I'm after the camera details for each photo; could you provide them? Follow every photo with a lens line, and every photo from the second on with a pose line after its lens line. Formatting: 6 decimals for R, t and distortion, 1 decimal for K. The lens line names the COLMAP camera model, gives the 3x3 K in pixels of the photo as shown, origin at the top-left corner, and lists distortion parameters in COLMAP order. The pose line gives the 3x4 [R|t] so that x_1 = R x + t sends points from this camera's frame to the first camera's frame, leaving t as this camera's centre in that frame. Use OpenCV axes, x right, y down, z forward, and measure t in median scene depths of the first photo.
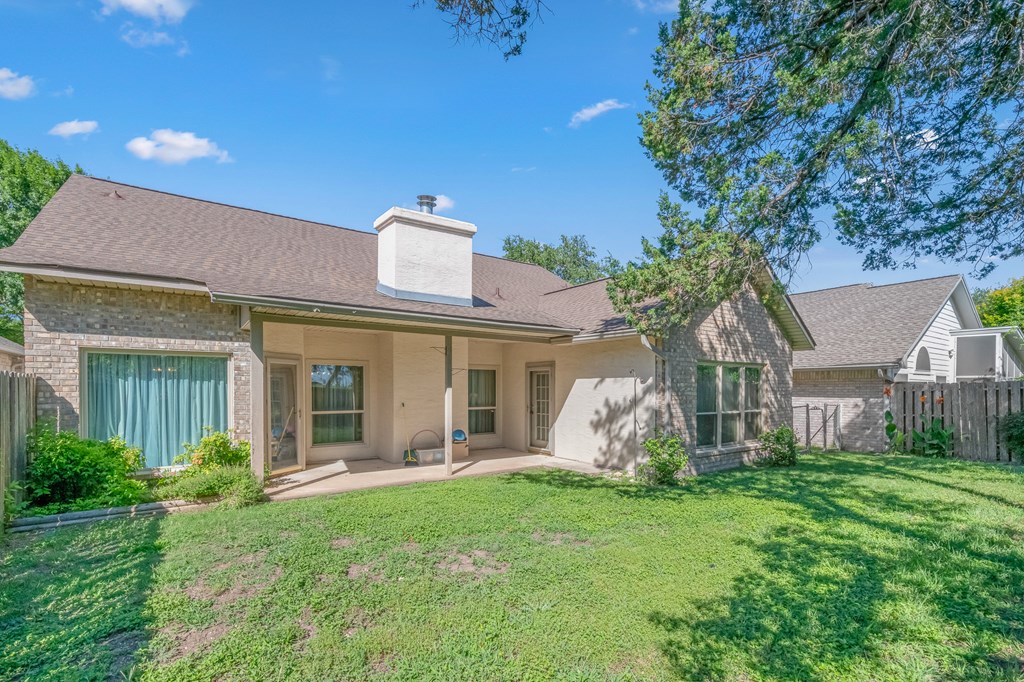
lens RADIAL K [[471.8, 0, 512.1], [0, 471.8, 398.1], [0, 0, 1]] dist [0.002840, -0.000149]
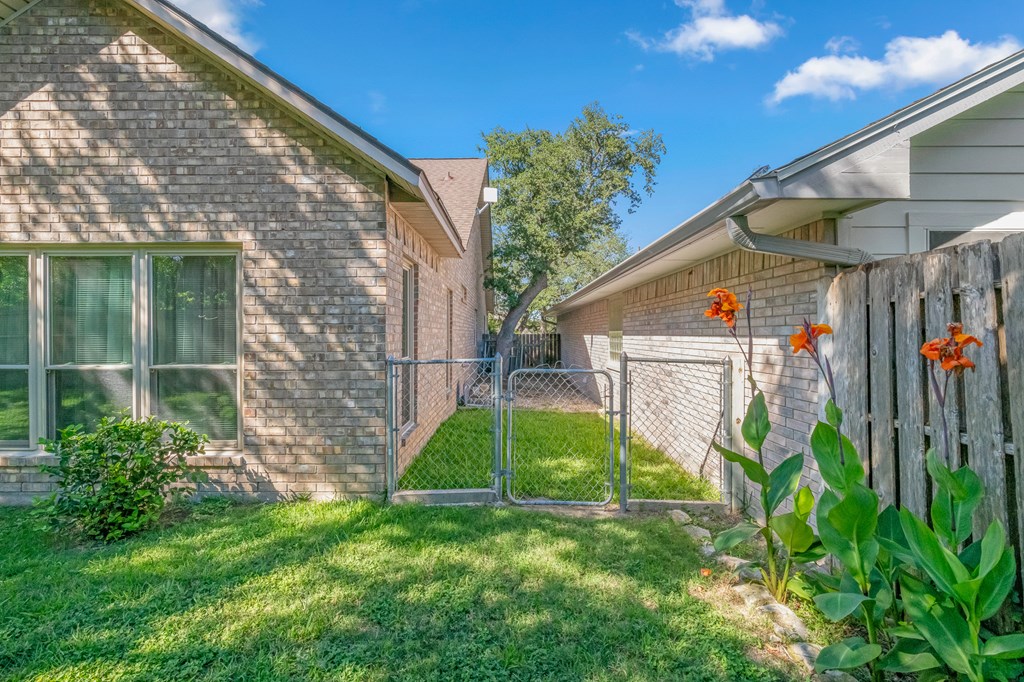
lens RADIAL K [[453.8, 0, 509.0], [0, 453.8, 330.0], [0, 0, 1]] dist [-0.000326, 0.000468]
pose [[0.807915, 0.000484, -0.589298, 1.044050], [-0.008538, 0.999904, -0.010883, -0.000020], [0.589237, 0.013824, 0.807842, 0.941543]]
